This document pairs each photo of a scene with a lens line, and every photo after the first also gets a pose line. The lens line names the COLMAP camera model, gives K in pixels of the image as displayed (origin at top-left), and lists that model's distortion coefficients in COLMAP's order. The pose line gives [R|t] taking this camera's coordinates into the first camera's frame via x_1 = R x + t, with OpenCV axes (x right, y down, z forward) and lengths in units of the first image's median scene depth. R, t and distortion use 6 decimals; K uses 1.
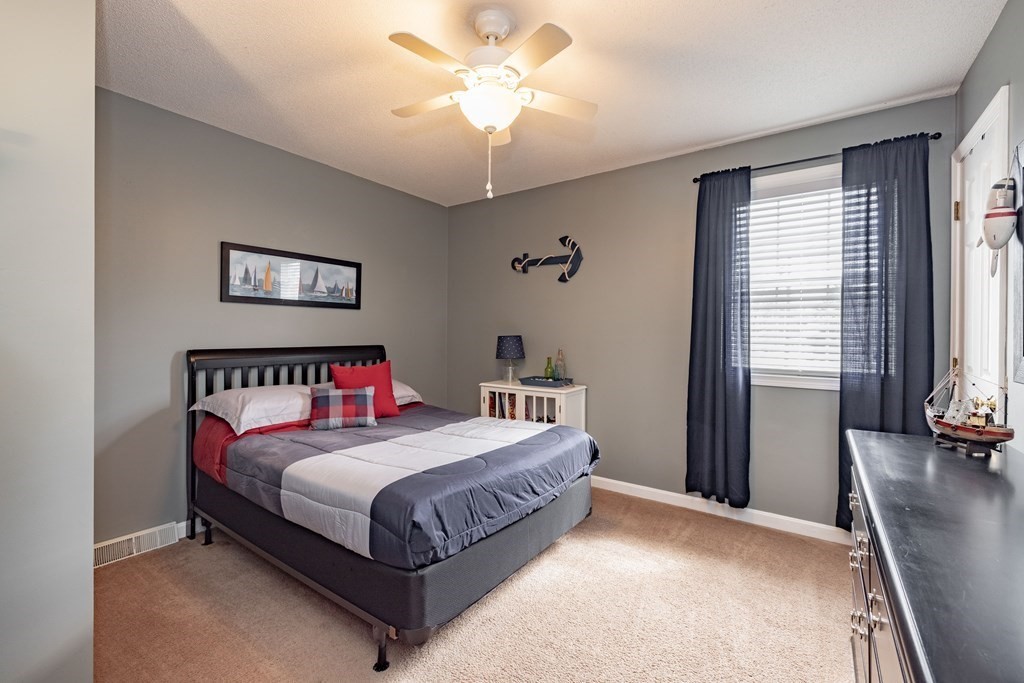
lens RADIAL K [[436.6, 0, 516.0], [0, 436.6, 335.9], [0, 0, 1]] dist [0.000150, -0.000366]
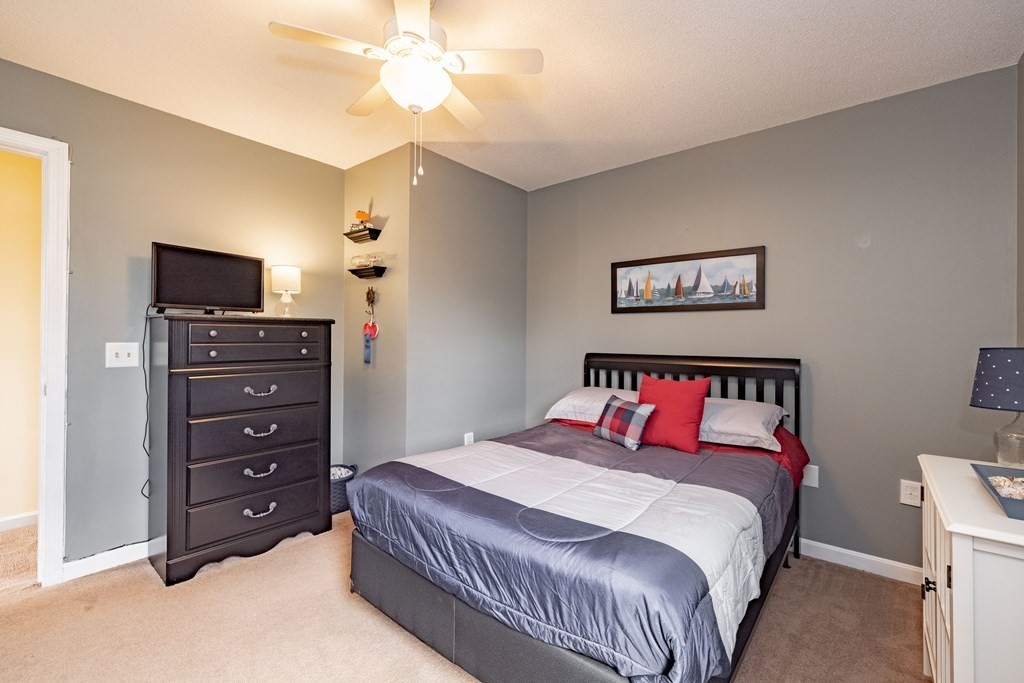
lens RADIAL K [[436.6, 0, 516.7], [0, 436.6, 336.7], [0, 0, 1]] dist [0.000150, -0.000366]
pose [[-0.070592, -0.011808, -0.997435, 0.489566], [-0.015346, 0.999824, -0.010750, 0.000579], [0.997387, 0.014548, -0.070760, 0.772412]]
